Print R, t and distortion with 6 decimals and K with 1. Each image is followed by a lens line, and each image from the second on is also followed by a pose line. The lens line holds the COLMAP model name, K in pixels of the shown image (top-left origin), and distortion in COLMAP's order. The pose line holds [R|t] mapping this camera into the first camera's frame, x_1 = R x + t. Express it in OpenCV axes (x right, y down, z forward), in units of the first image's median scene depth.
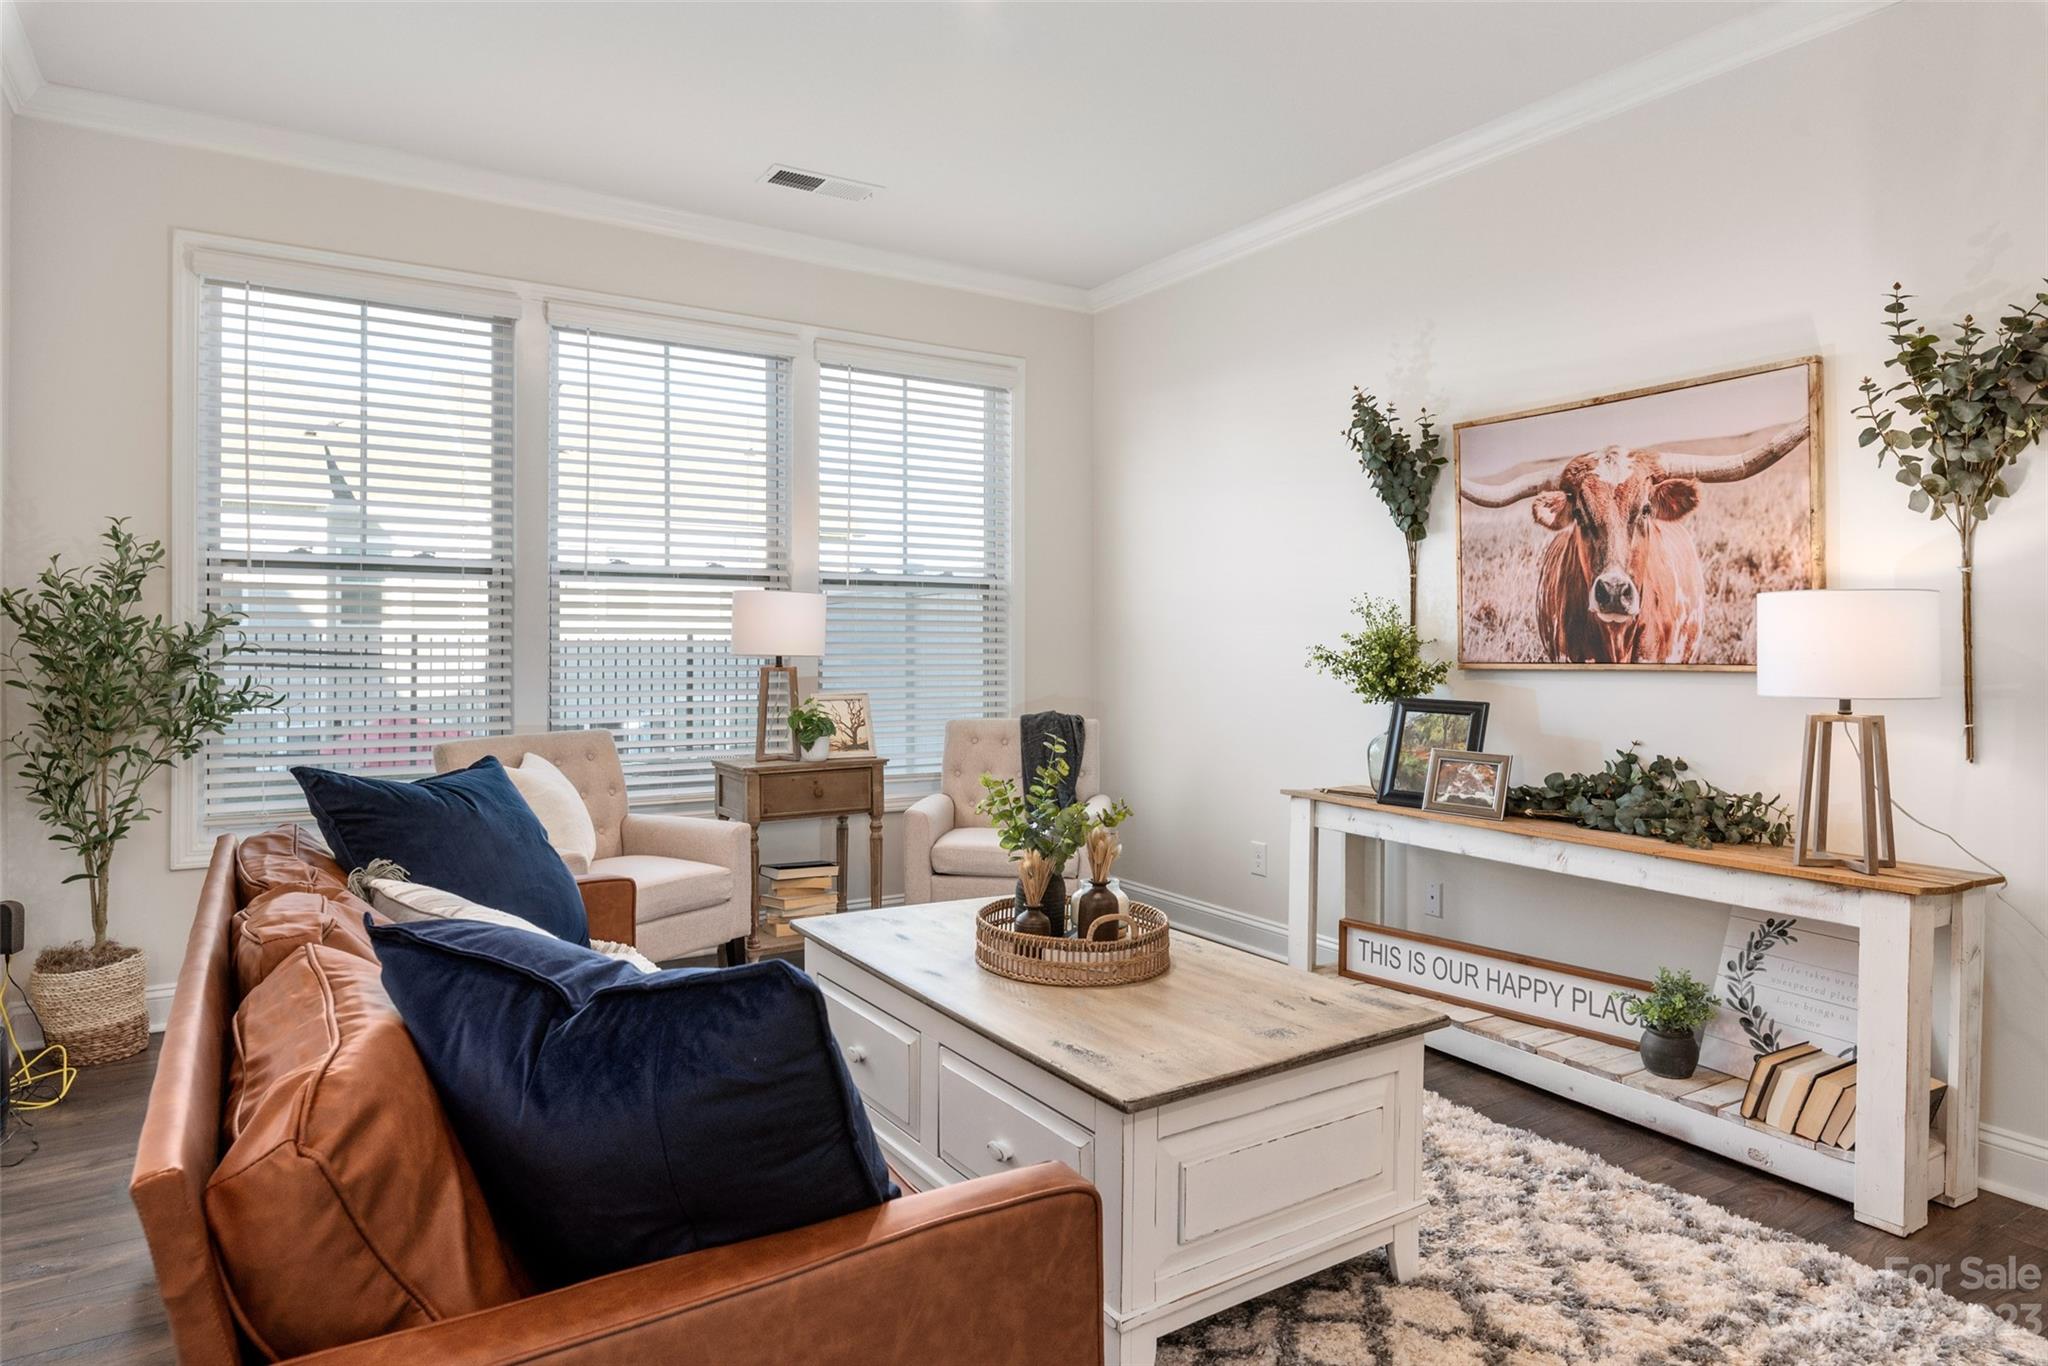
lens RADIAL K [[1201.1, 0, 1031.6], [0, 1201.1, 639.7], [0, 0, 1]] dist [0.001000, 0.001712]
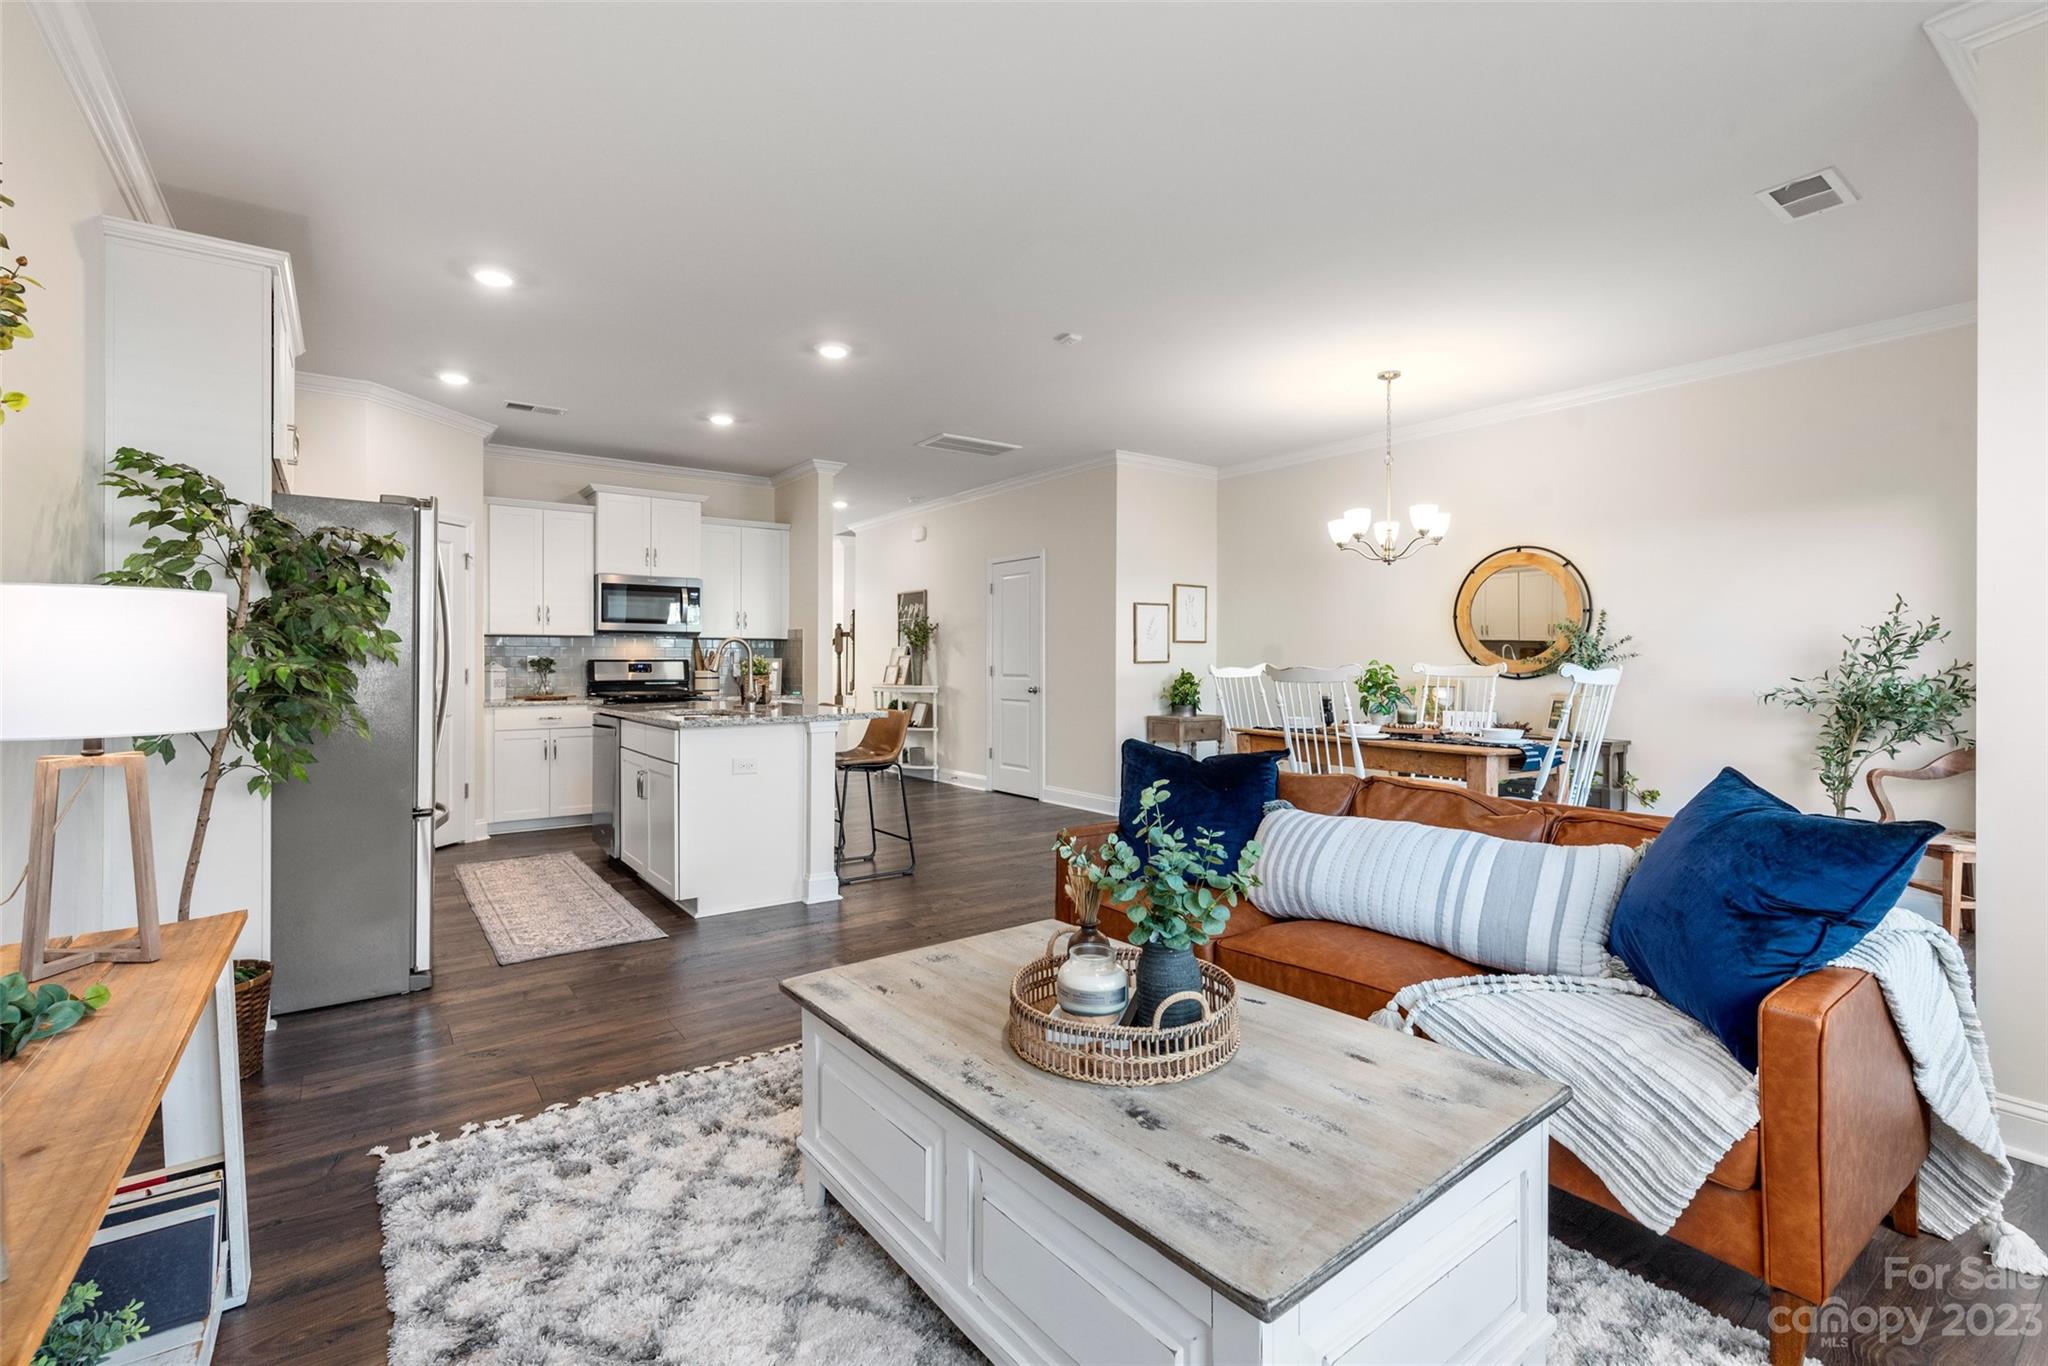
lens RADIAL K [[928.9, 0, 1022.5], [0, 928.9, 662.2], [0, 0, 1]] dist [-0.000203, 0.001033]
pose [[-0.997851, -0.003792, -0.065420, 0.114007], [-0.003816, 0.999993, 0.000253, 0.002415], [0.065418, 0.000502, -0.997858, 1.259925]]
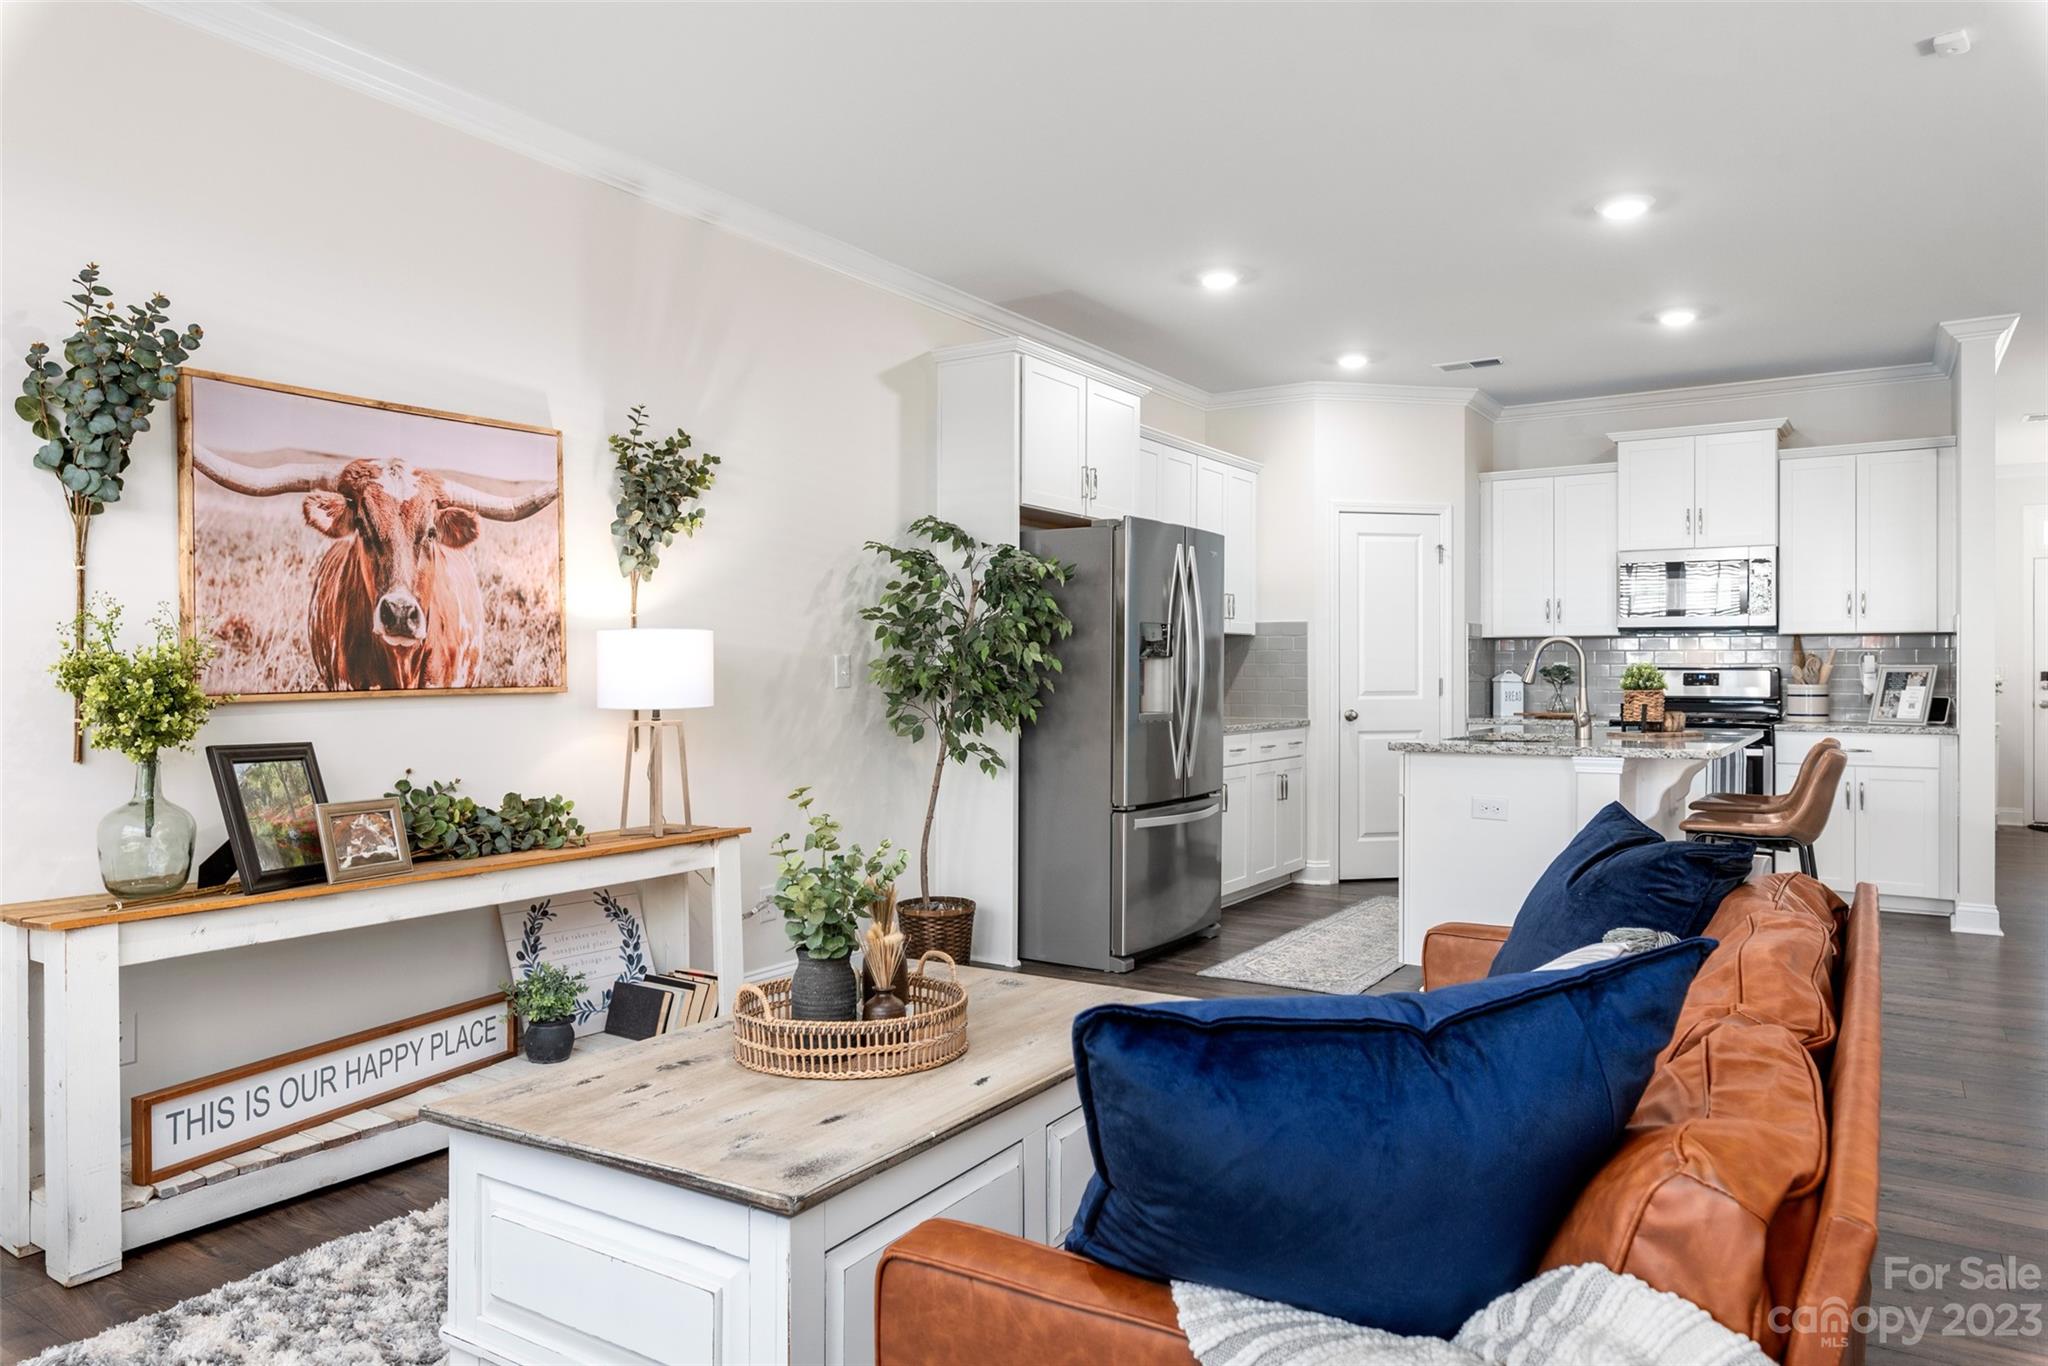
lens RADIAL K [[1328.3, 0, 1006.2], [0, 1328.3, 670.3], [0, 0, 1]] dist [-0.000922, 0.002396]
pose [[-0.410271, -0.004402, 0.911953, -0.651423], [-0.002211, 0.999990, 0.003833, -0.000534], [-0.911961, -0.000444, -0.410276, 0.977597]]
